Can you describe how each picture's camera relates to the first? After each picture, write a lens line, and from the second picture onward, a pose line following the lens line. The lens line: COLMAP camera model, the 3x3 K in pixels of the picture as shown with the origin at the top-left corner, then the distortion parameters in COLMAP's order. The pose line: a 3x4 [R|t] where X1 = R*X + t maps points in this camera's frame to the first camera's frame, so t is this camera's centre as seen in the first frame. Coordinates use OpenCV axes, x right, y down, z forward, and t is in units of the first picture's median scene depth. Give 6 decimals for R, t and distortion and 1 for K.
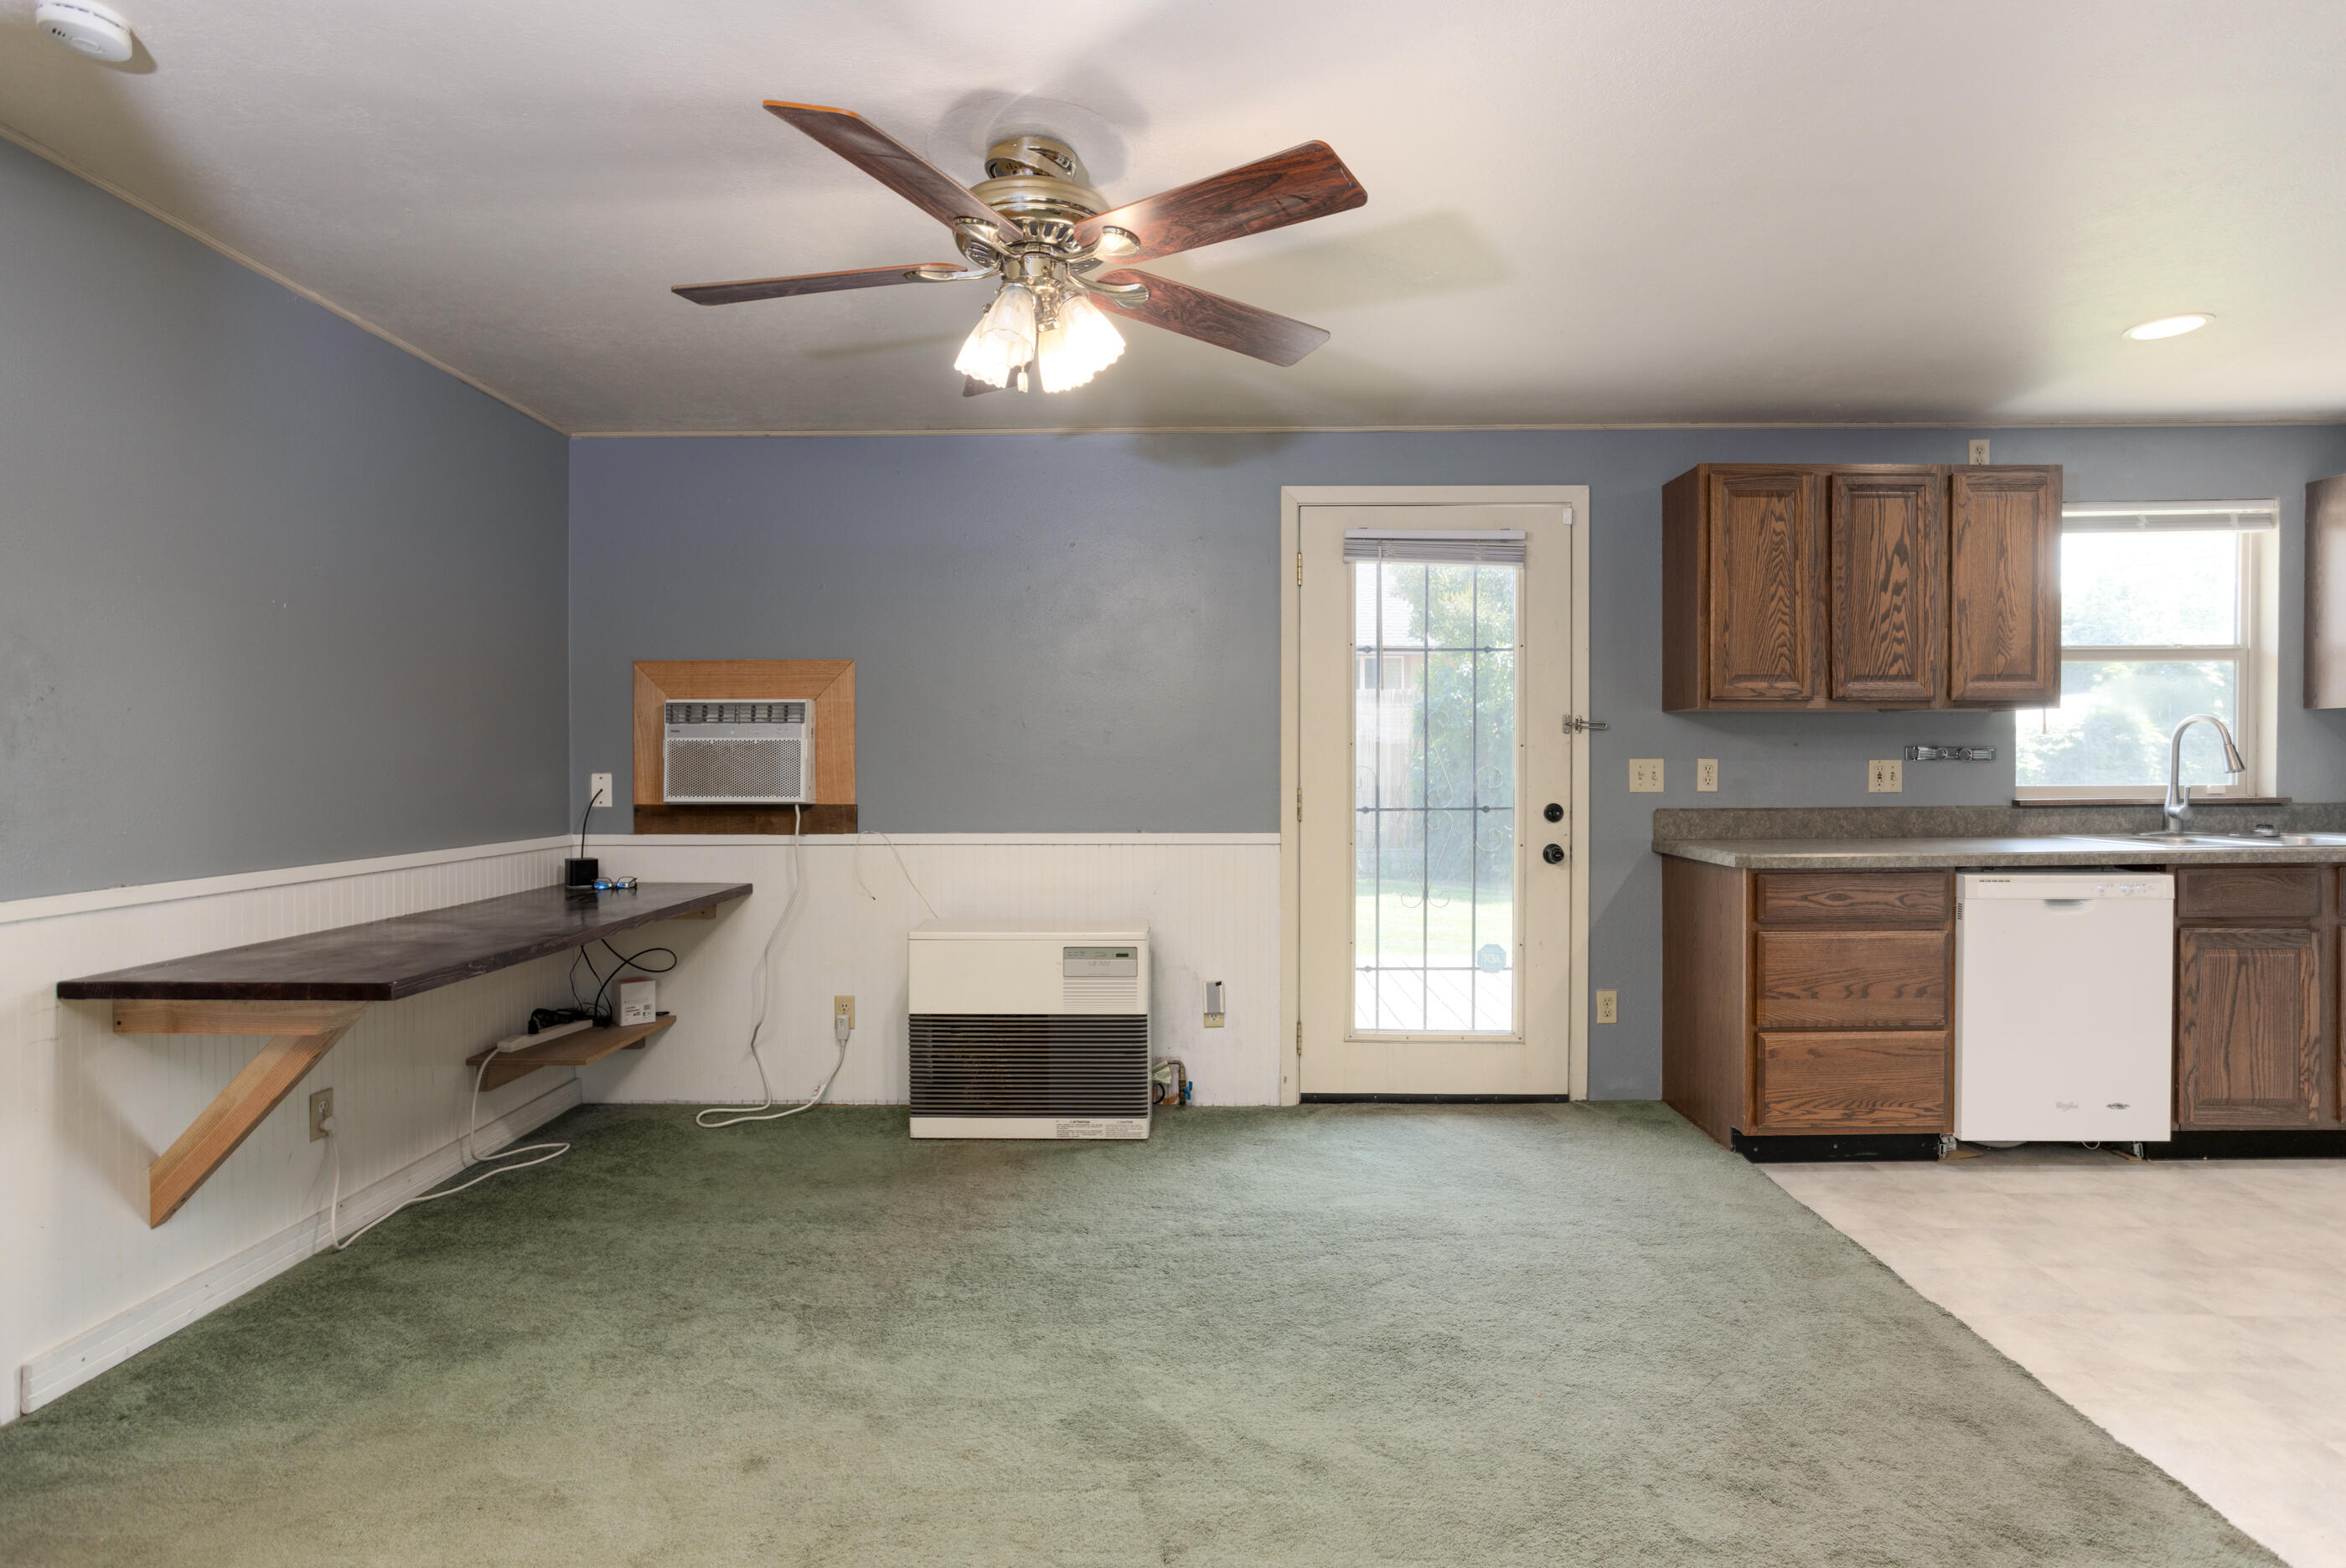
lens RADIAL K [[1253.3, 0, 1173.7], [0, 1253.3, 779.7], [0, 0, 1]] dist [0.000792, 0.000383]
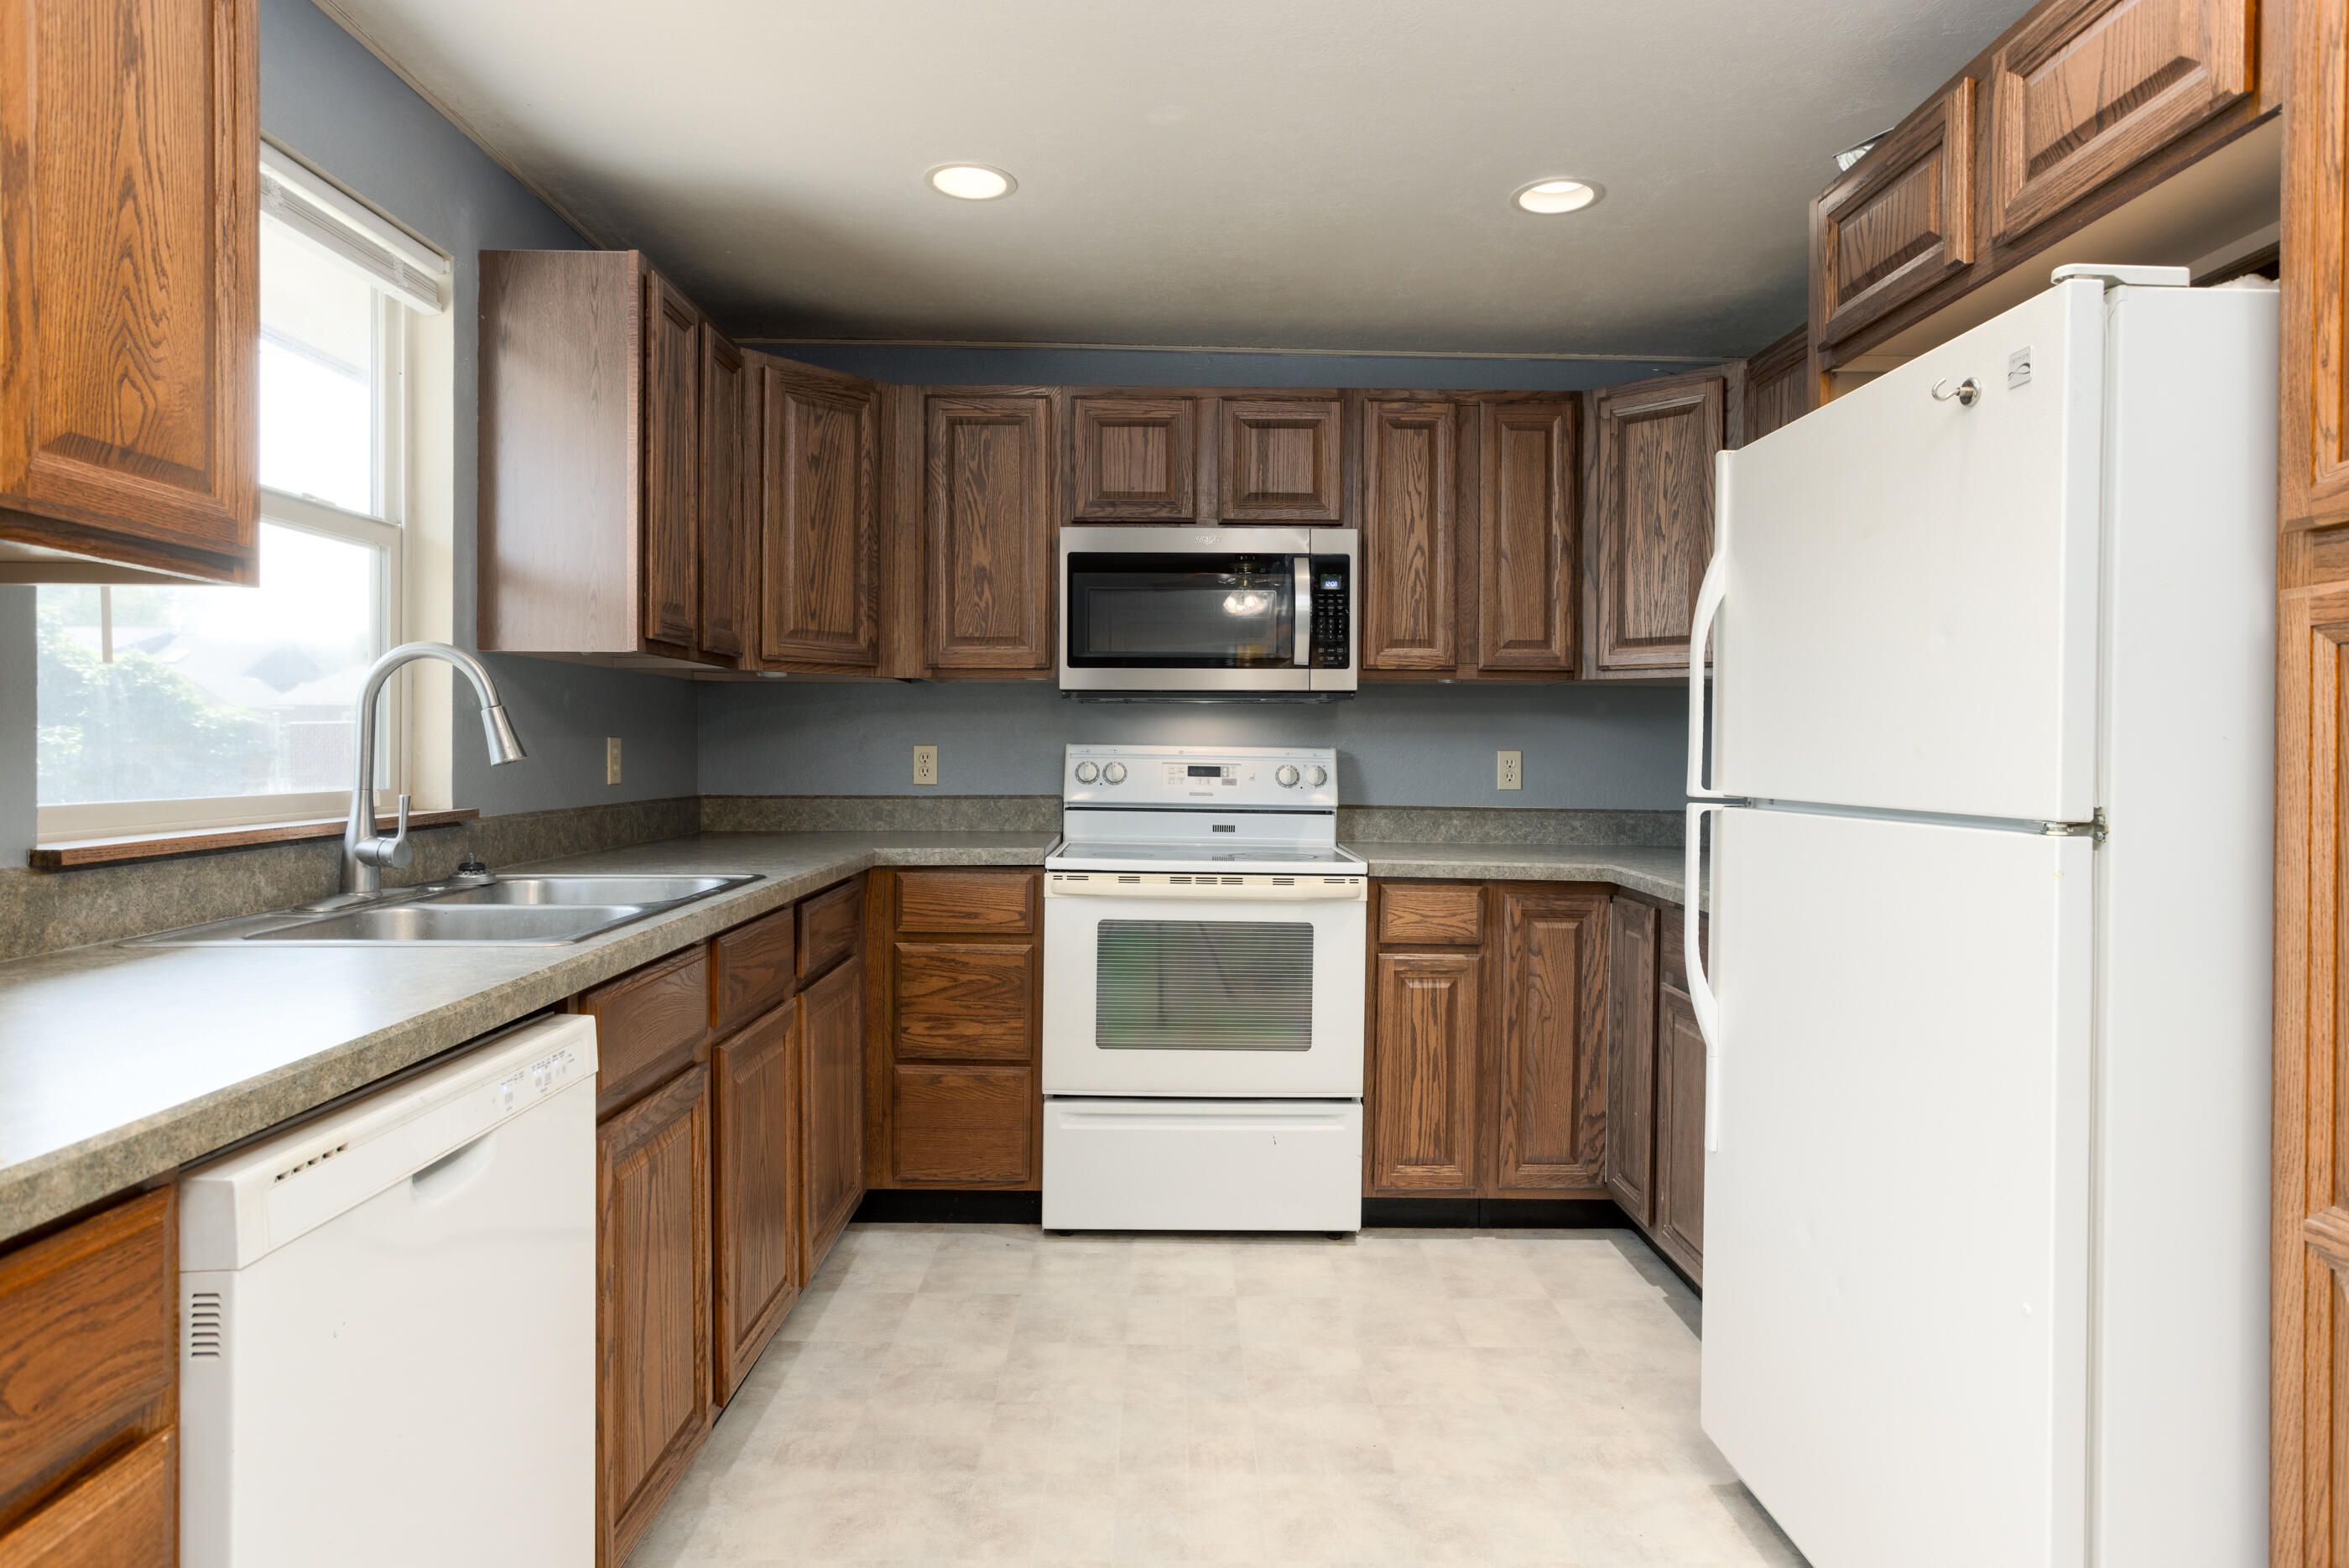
lens RADIAL K [[1303.2, 0, 1178.1], [0, 1303.2, 758.7], [0, 0, 1]] dist [0.000512, 0.000121]
pose [[-0.025301, -0.003923, 0.999672, 0.318722], [0.006958, 0.999967, 0.004100, -0.007782], [-0.999656, 0.007060, -0.025273, 0.717033]]
